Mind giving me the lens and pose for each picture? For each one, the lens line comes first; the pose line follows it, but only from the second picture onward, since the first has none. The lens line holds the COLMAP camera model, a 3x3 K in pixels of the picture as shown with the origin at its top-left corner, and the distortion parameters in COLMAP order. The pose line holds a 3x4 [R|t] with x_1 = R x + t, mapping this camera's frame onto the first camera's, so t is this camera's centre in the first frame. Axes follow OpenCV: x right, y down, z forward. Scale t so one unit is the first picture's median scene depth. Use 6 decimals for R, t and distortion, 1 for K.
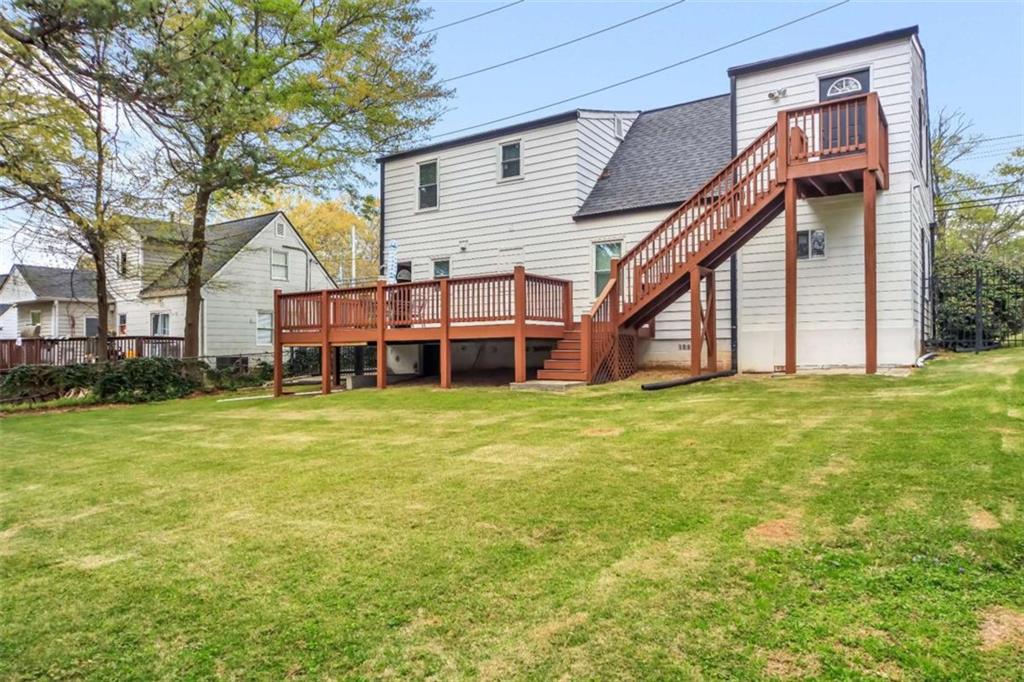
lens RADIAL K [[700.9, 0, 512.0], [0, 700.9, 341.0], [0, 0, 1]] dist [-0.001130, -0.000150]
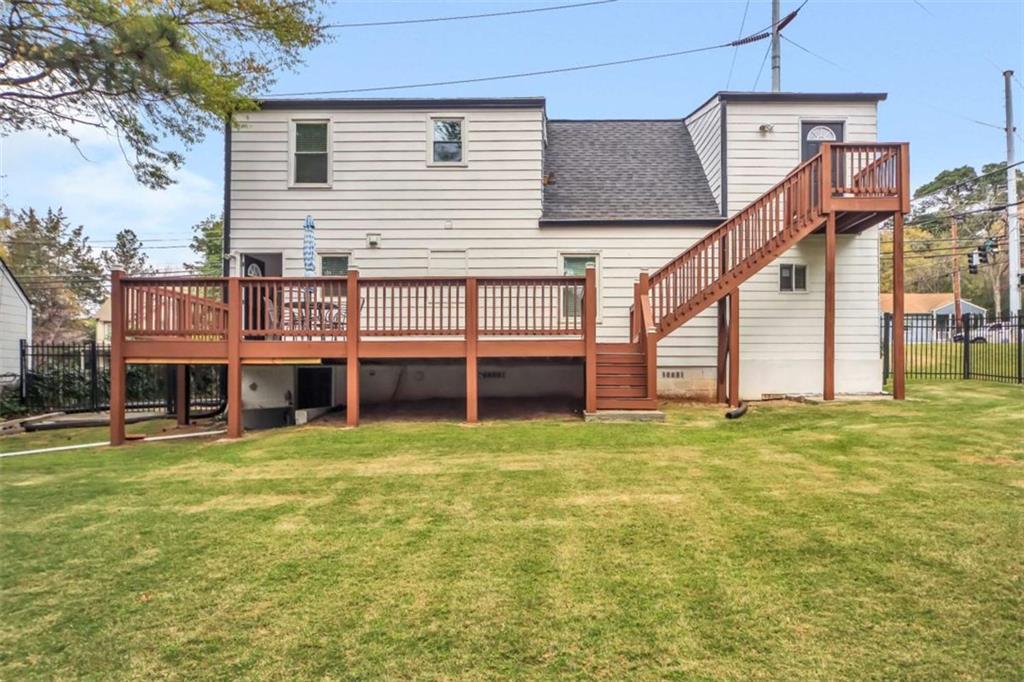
lens RADIAL K [[698.6, 0, 512.2], [0, 698.6, 379.8], [0, 0, 1]] dist [-0.001915, -0.001068]
pose [[0.822571, 0.016617, 0.568419, -0.396875], [-0.016108, 0.999853, -0.005920, 0.020654], [-0.568434, -0.004287, 0.822718, 0.297548]]
